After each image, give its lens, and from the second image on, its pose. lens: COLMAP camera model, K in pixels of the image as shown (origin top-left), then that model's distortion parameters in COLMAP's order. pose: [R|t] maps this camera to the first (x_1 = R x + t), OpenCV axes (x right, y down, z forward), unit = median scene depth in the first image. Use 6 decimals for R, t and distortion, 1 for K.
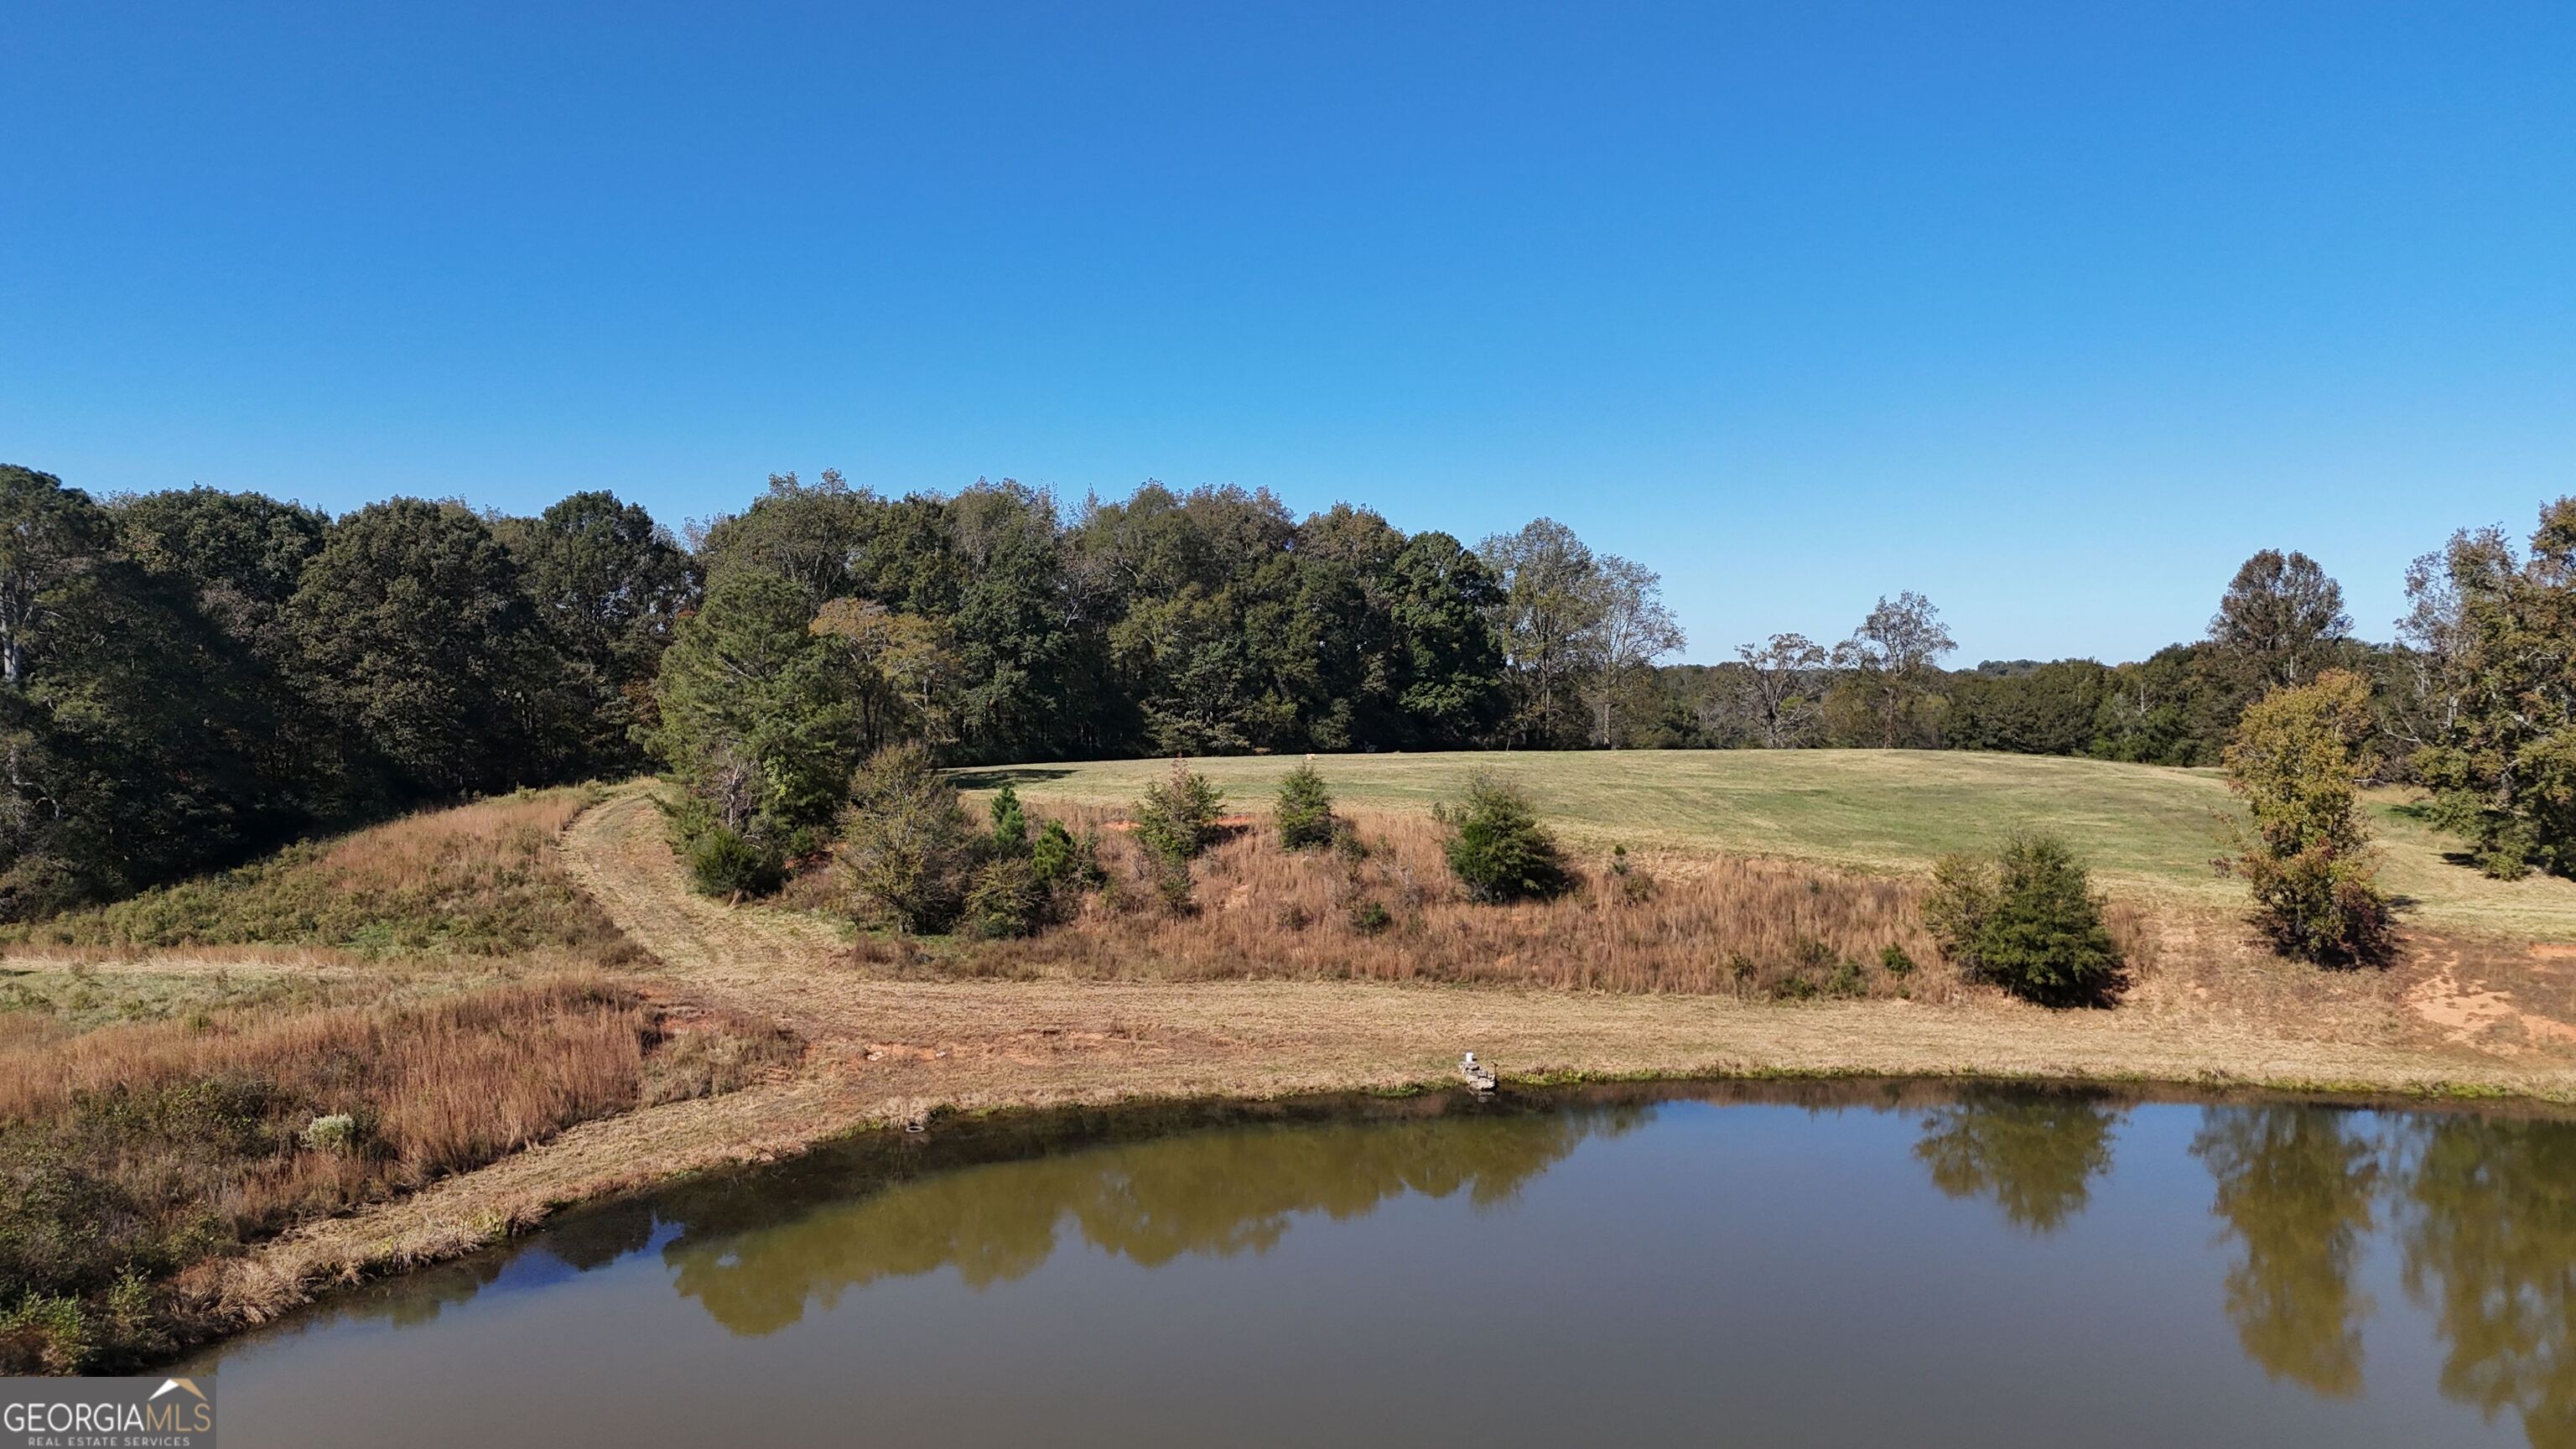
lens RADIAL K [[1885.8, 0, 1288.3], [0, 1885.8, 725.6], [0, 0, 1]] dist [0.090460, -0.090105]
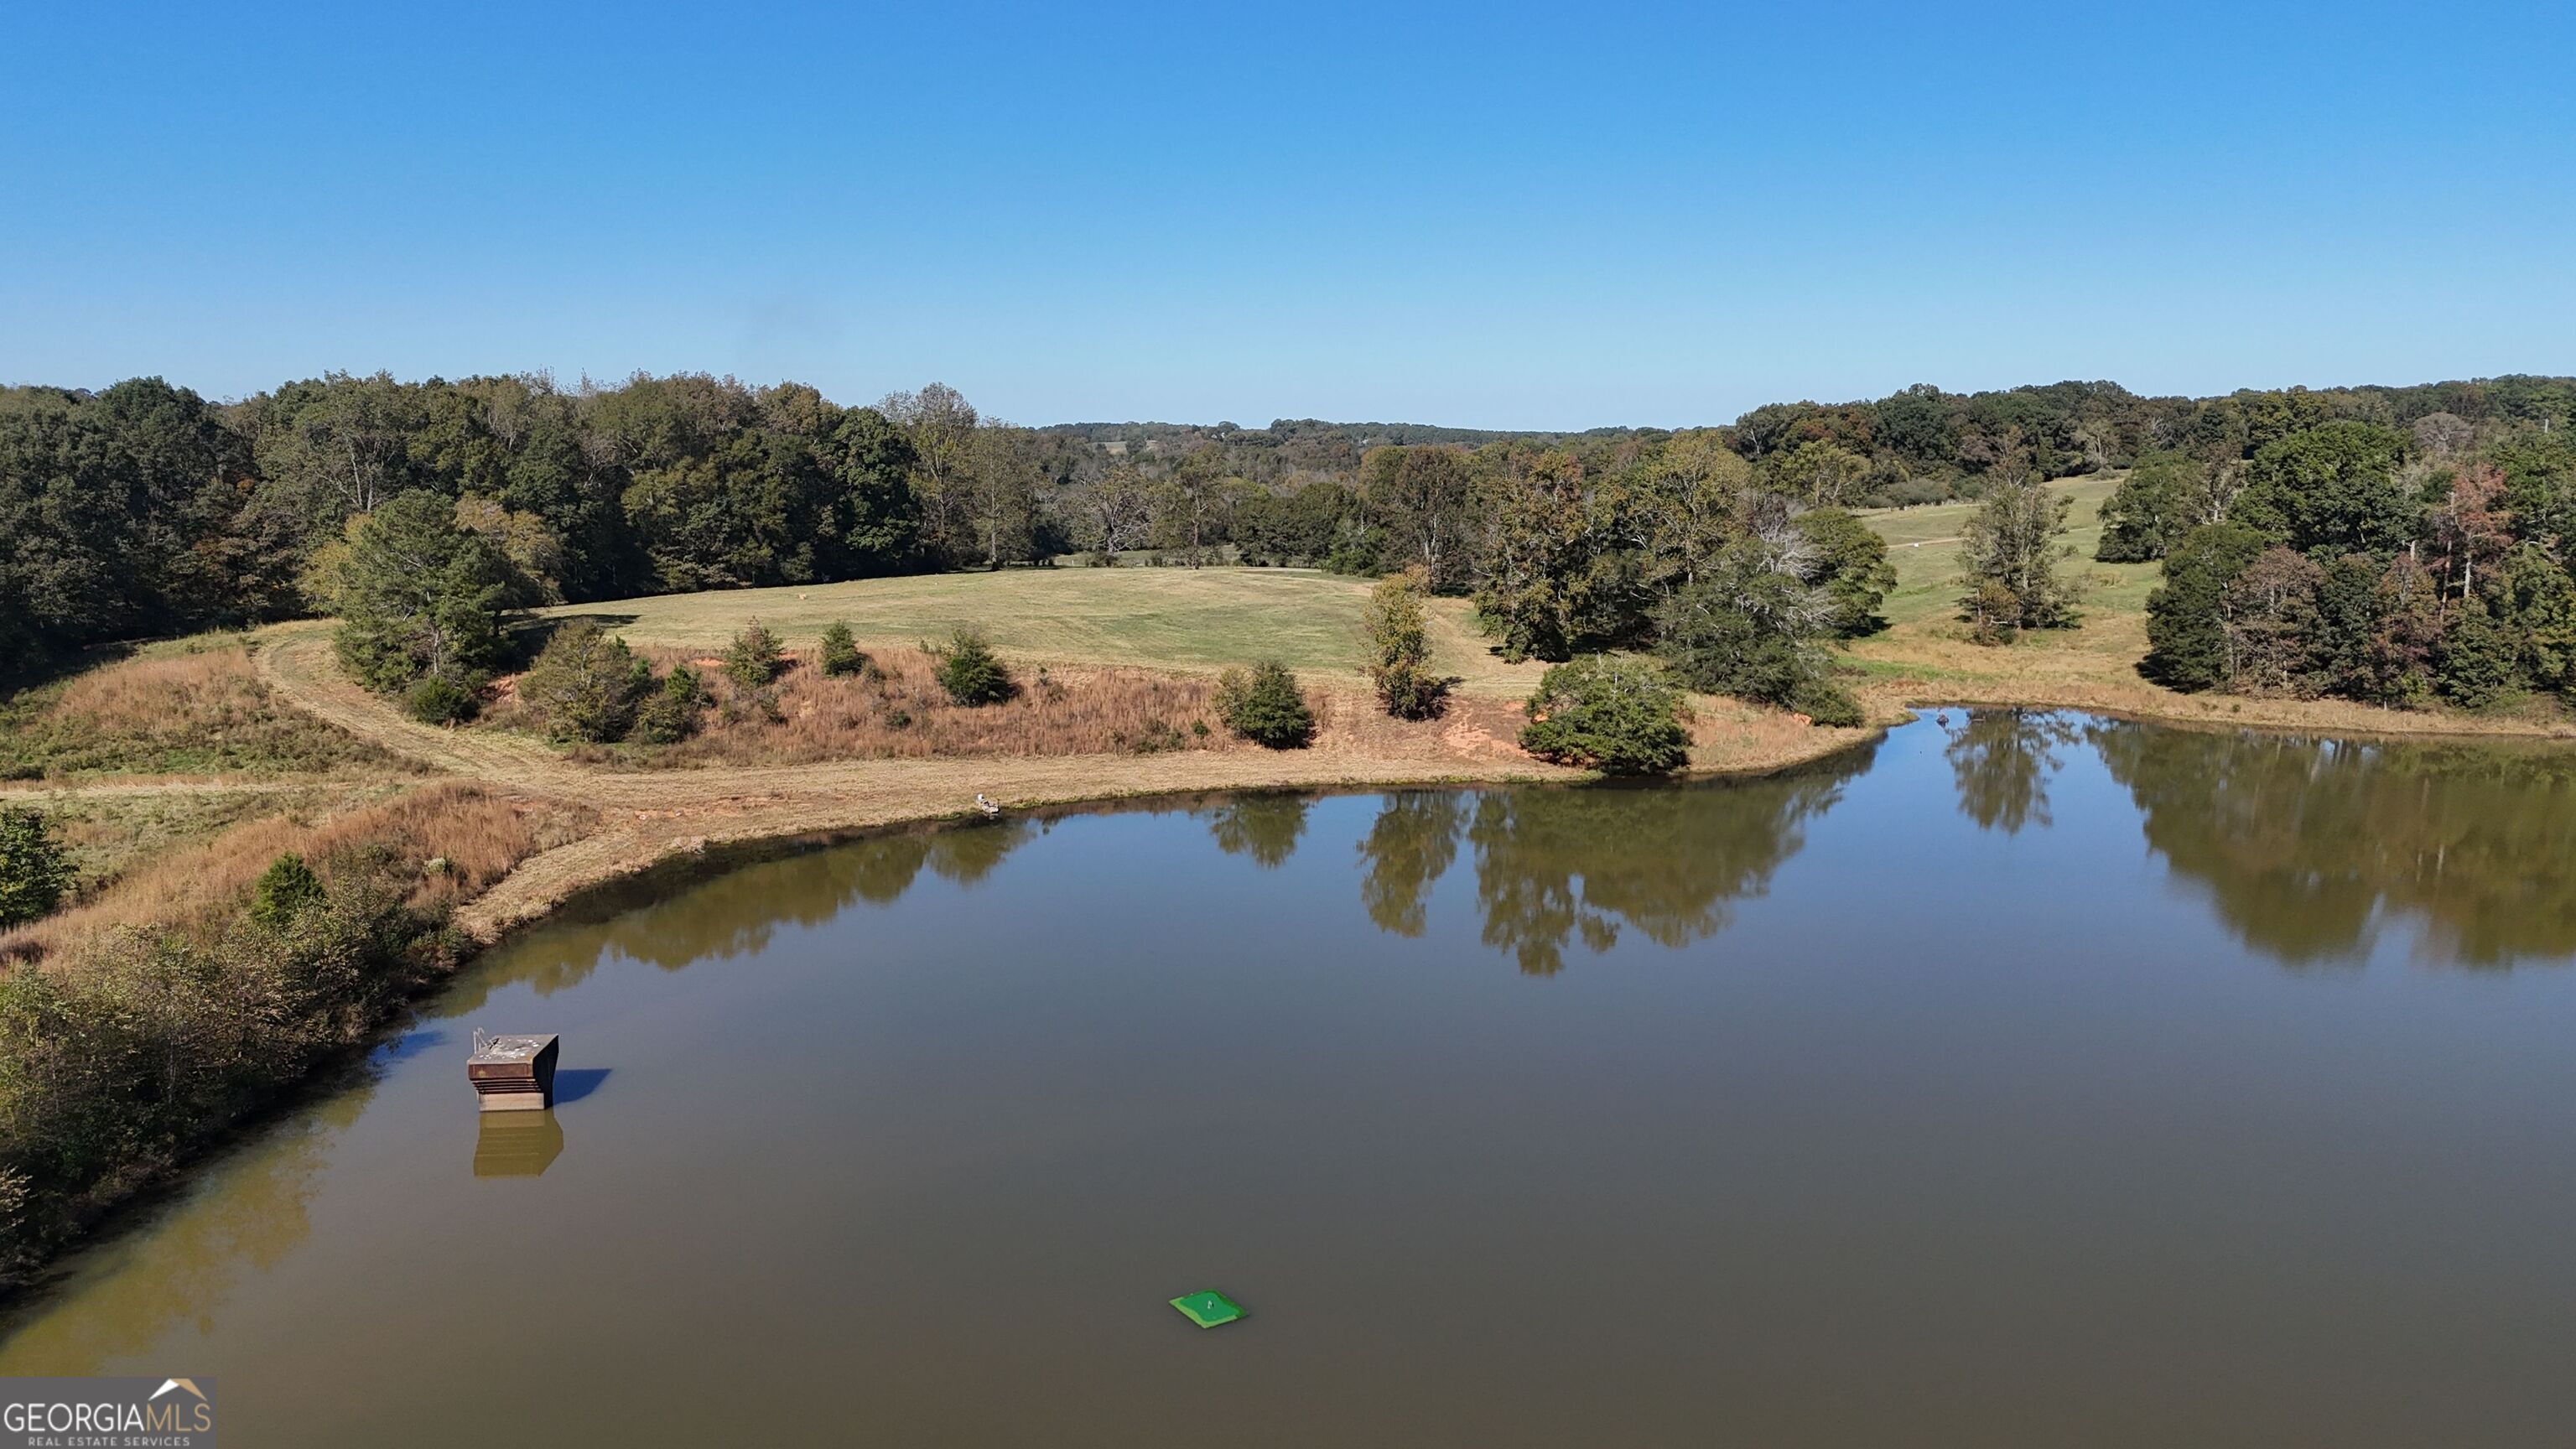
lens RADIAL K [[1885.8, 0, 1287.7], [0, 1885.8, 732.0], [0, 0, 1]] dist [0.090460, -0.090105]
pose [[0.938042, -0.051535, 0.342669, -0.183518], [0.003781, 0.990343, 0.138588, -0.103125], [-0.346502, -0.128706, 0.929178, -0.588888]]
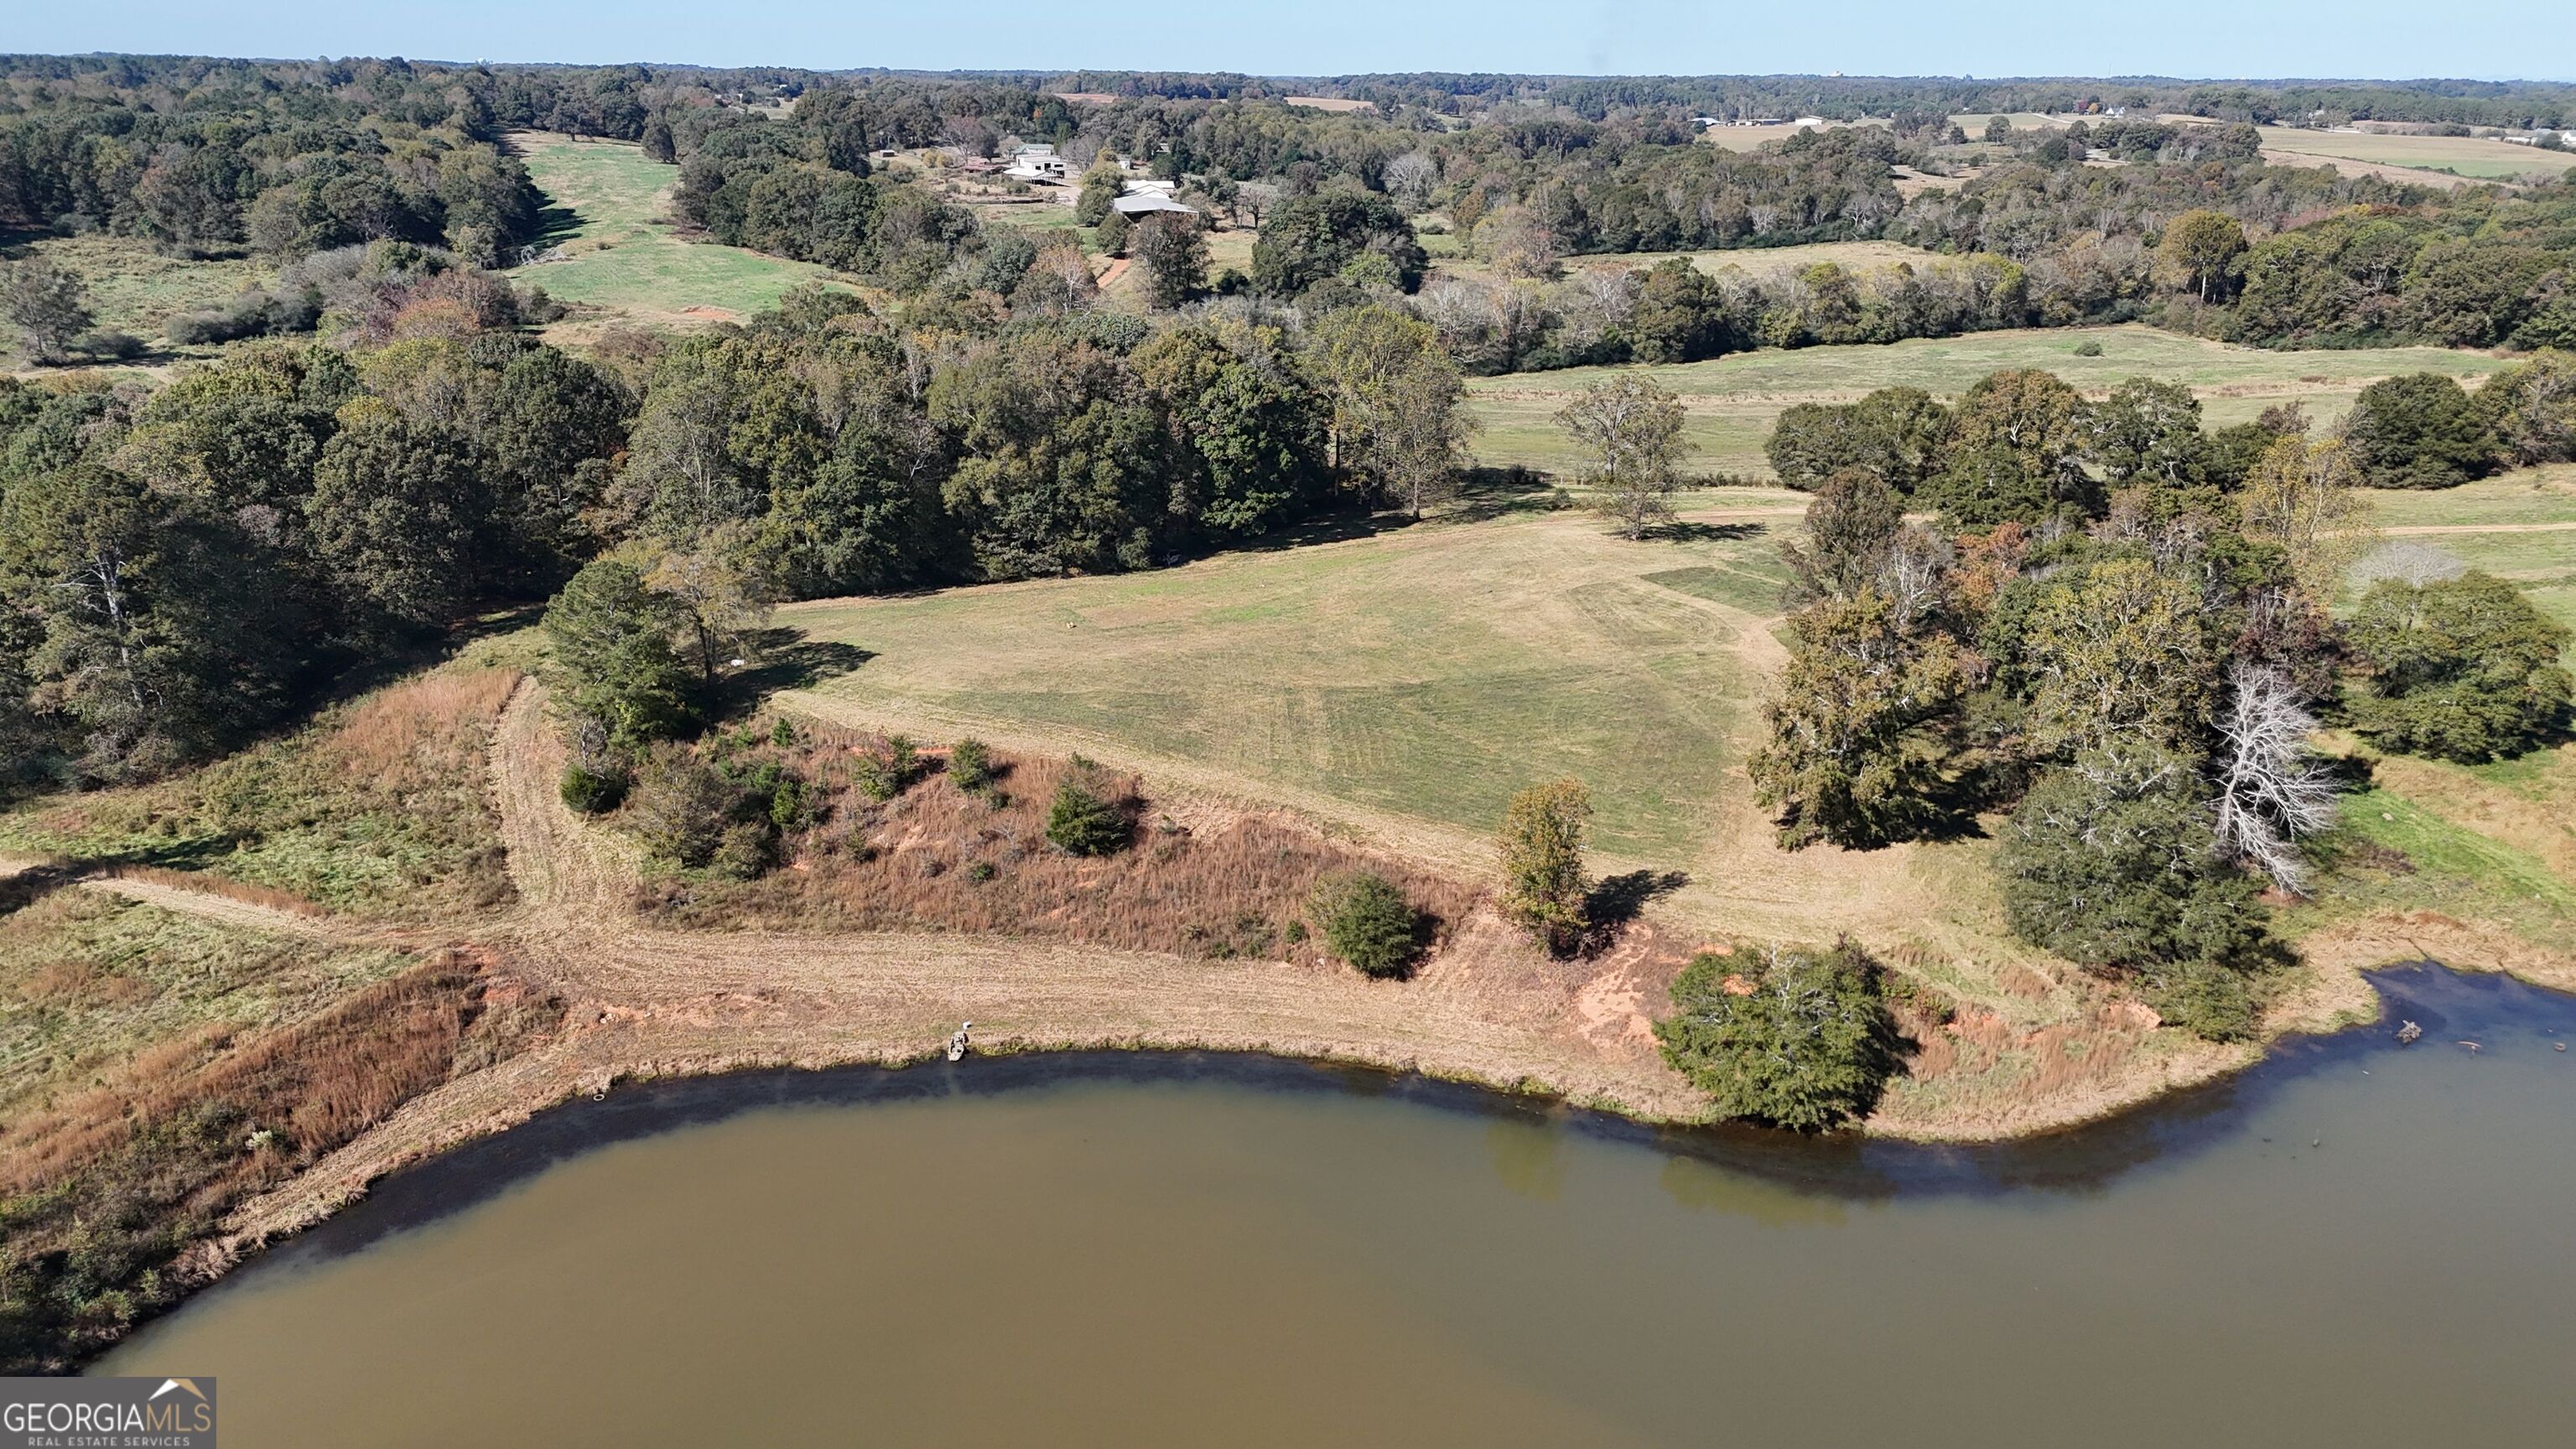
lens RADIAL K [[1885.8, 0, 1289.2], [0, 1885.8, 735.3], [0, 0, 1]] dist [0.090460, -0.090105]
pose [[0.995188, 0.041399, -0.088814, 0.379116], [-0.011305, 0.948826, 0.315597, -0.436696], [0.097335, -0.313074, 0.944728, -0.339175]]
